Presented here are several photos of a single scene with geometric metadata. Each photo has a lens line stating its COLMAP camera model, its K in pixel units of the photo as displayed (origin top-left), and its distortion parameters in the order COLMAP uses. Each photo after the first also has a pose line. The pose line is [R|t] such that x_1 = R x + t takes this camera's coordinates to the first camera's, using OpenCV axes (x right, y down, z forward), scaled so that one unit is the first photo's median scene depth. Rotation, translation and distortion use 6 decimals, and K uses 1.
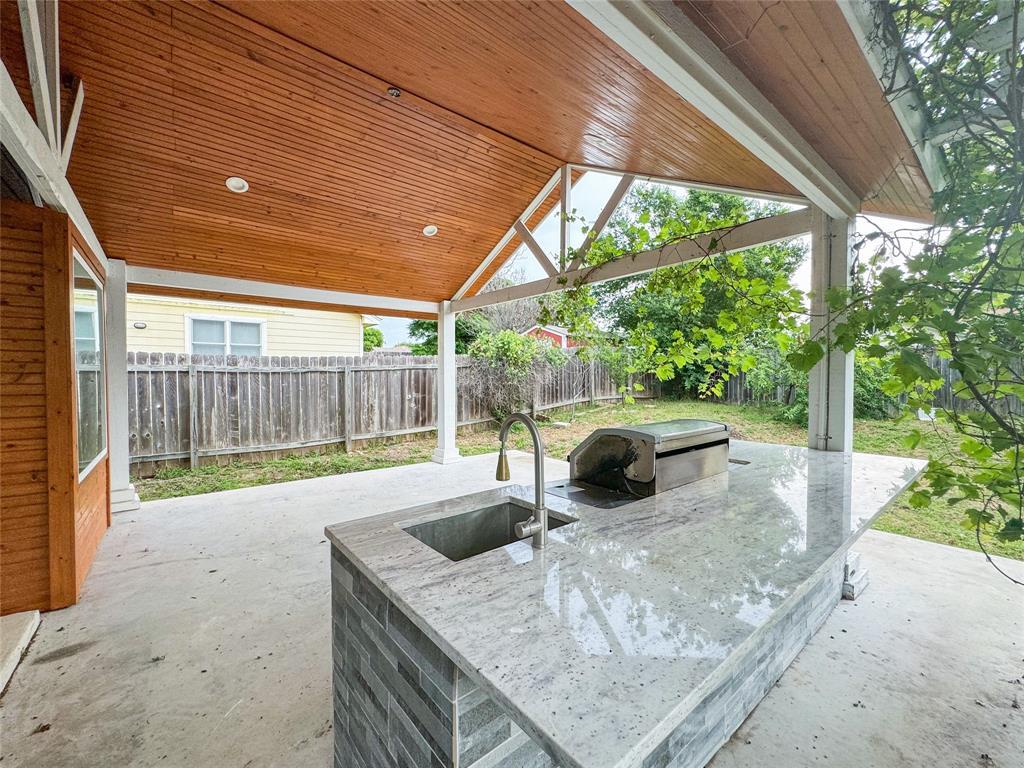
lens RADIAL K [[413.3, 0, 509.4], [0, 413.3, 380.9], [0, 0, 1]] dist [-0.000950, -0.000175]
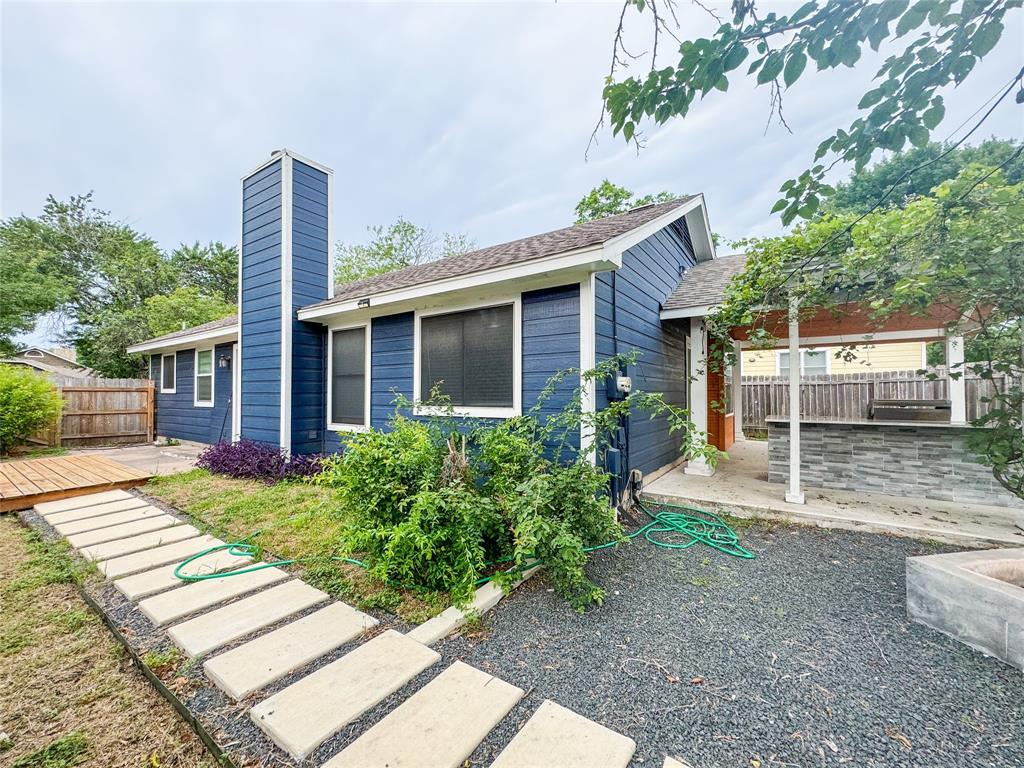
lens RADIAL K [[413.3, 0, 510.3], [0, 413.3, 385.1], [0, 0, 1]] dist [-0.000950, -0.000175]
pose [[0.279409, -0.018653, -0.959991, 0.716968], [-0.010054, 0.999700, -0.022351, 0.033082], [0.960120, 0.015897, 0.279137, -0.682808]]
